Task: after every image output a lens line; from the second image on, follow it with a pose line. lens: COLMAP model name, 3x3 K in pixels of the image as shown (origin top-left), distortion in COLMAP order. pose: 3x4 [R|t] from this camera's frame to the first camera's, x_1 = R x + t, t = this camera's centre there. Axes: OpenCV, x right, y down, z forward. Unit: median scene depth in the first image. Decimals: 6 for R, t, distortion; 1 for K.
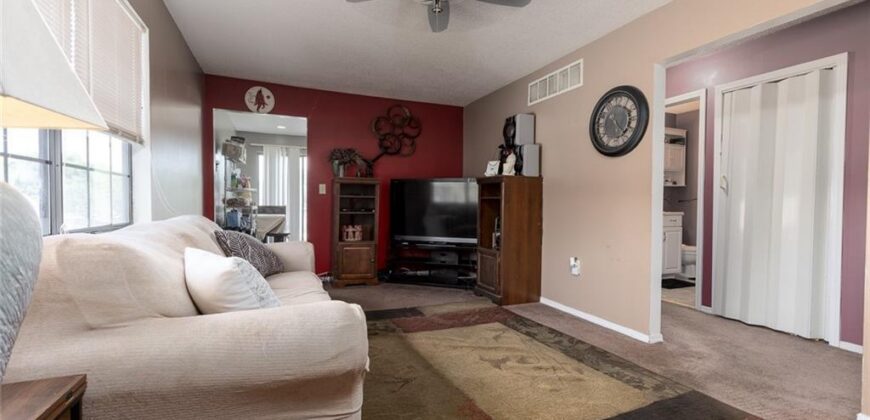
lens RADIAL K [[384.0, 0, 438.3], [0, 384.0, 212.4], [0, 0, 1]] dist [-0.001055, 0.000401]
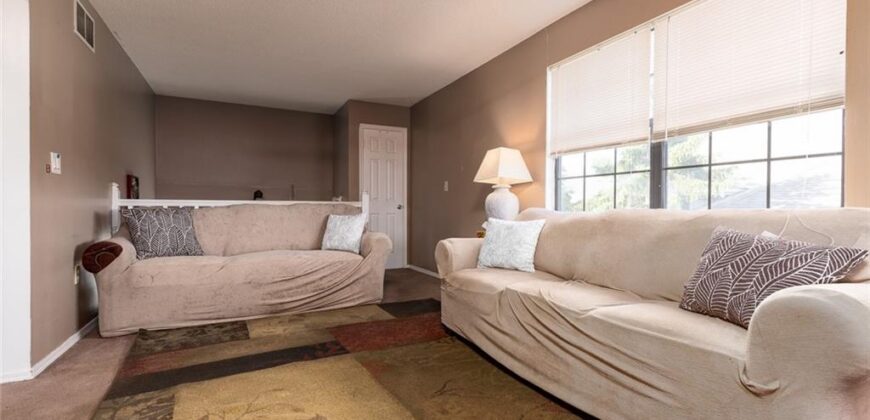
lens RADIAL K [[384.0, 0, 438.3], [0, 384.0, 212.4], [0, 0, 1]] dist [-0.001055, 0.000401]
pose [[-0.996141, -0.014417, -0.086575, 0.003569], [-0.017278, 0.999326, 0.032383, 0.002891], [0.086050, 0.033754, -0.995719, 1.137287]]
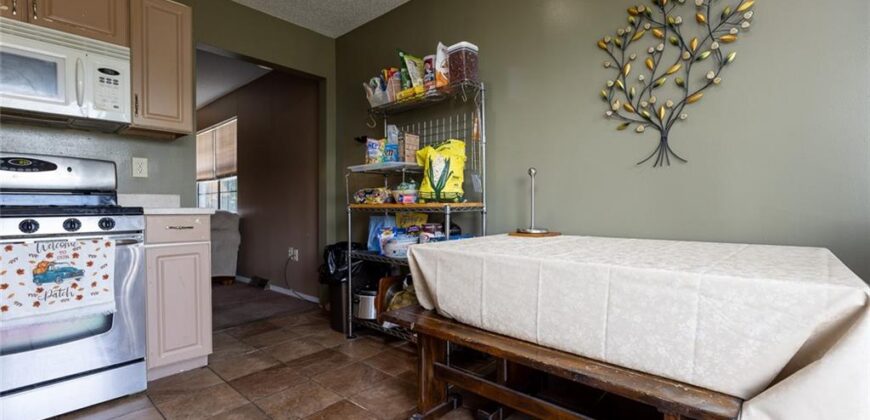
lens RADIAL K [[384.0, 0, 438.3], [0, 384.0, 212.4], [0, 0, 1]] dist [-0.001055, 0.000401]
pose [[-0.898238, -0.004213, -0.439488, -0.579640], [-0.017159, 0.999528, 0.025489, -0.034197], [0.439173, 0.030437, -0.897887, 2.300976]]
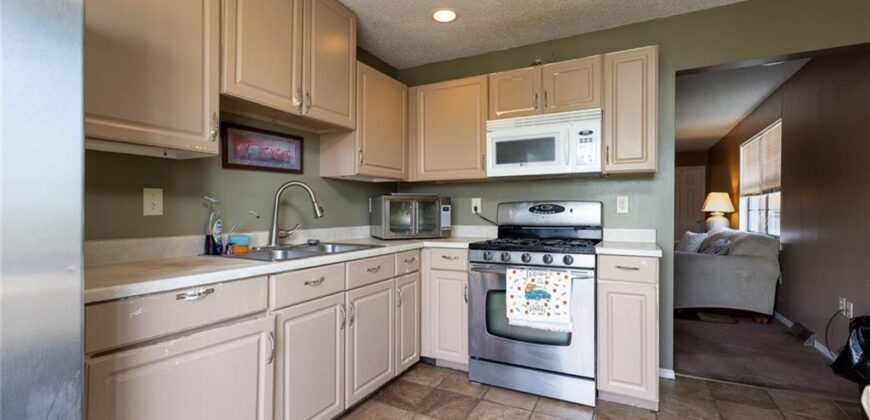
lens RADIAL K [[384.0, 0, 438.3], [0, 384.0, 212.4], [0, 0, 1]] dist [-0.001055, 0.000401]
pose [[-0.641108, -0.015885, 0.767287, -0.757352], [0.008104, 0.999590, 0.027466, -0.096726], [-0.767408, 0.023827, -0.640716, 2.226131]]
